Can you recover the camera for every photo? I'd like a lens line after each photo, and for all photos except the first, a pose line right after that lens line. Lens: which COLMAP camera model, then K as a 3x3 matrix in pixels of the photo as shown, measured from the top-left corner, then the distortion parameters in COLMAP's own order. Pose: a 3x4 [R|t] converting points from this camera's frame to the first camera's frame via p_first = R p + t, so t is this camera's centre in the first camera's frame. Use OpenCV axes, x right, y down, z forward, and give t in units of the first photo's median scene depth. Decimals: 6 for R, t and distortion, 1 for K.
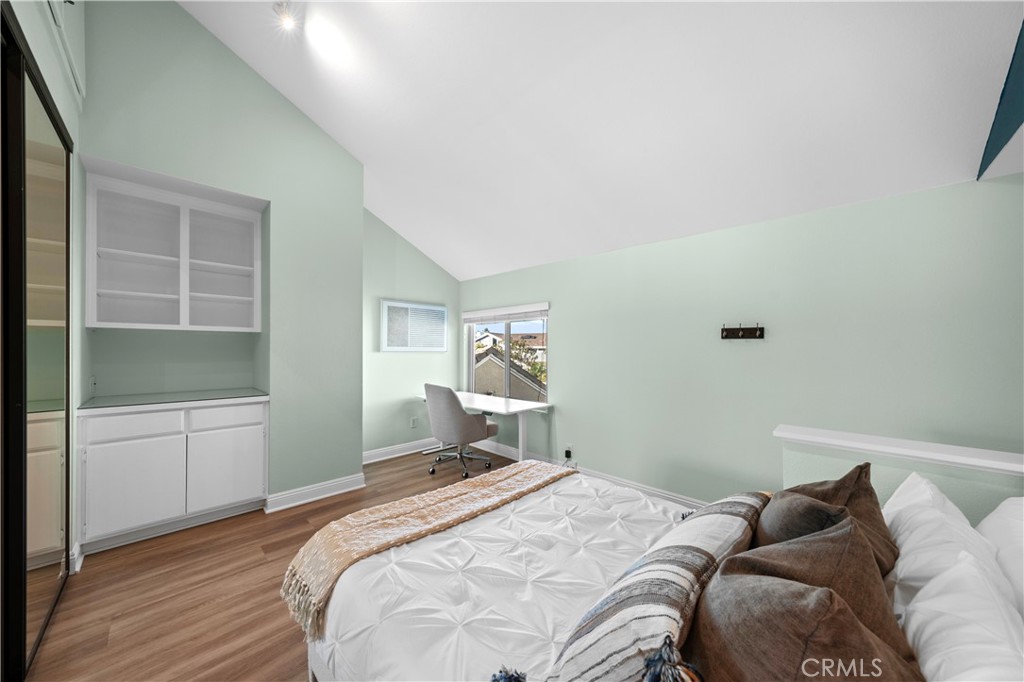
lens RADIAL K [[344.9, 0, 515.6], [0, 344.9, 347.9], [0, 0, 1]] dist [-0.005398, 0.000212]
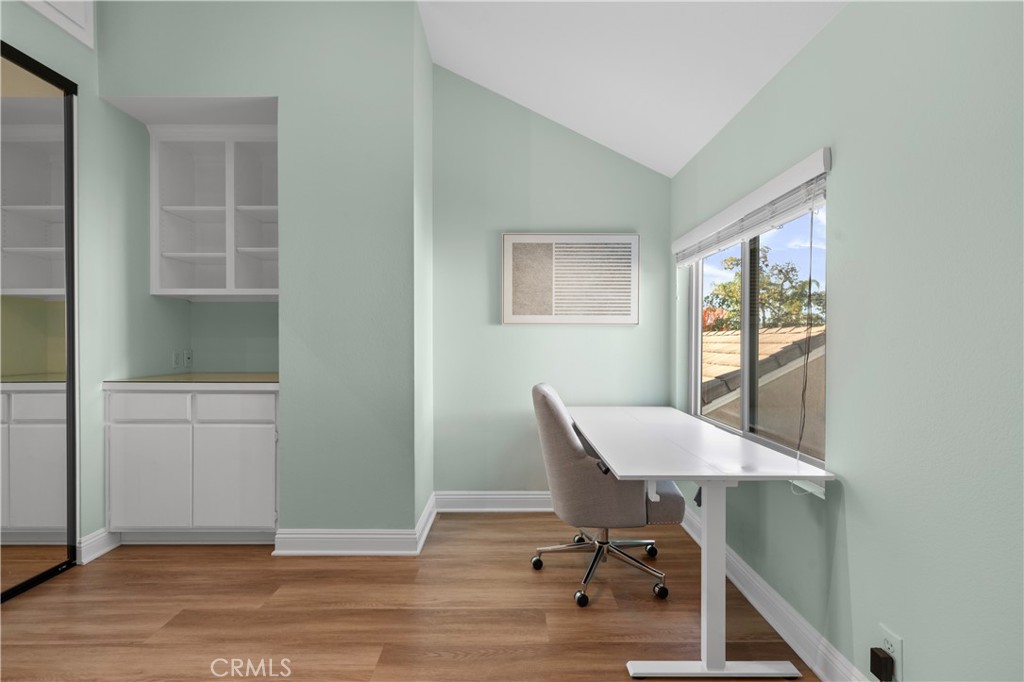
lens RADIAL K [[480.2, 0, 509.8], [0, 480.2, 341.2], [0, 0, 1]] dist [0.008632, 0.000290]
pose [[0.697287, -0.001591, -0.716791, 0.229113], [0.005839, 0.999977, 0.003461, 0.043437], [0.716769, -0.006599, 0.697280, 0.524192]]
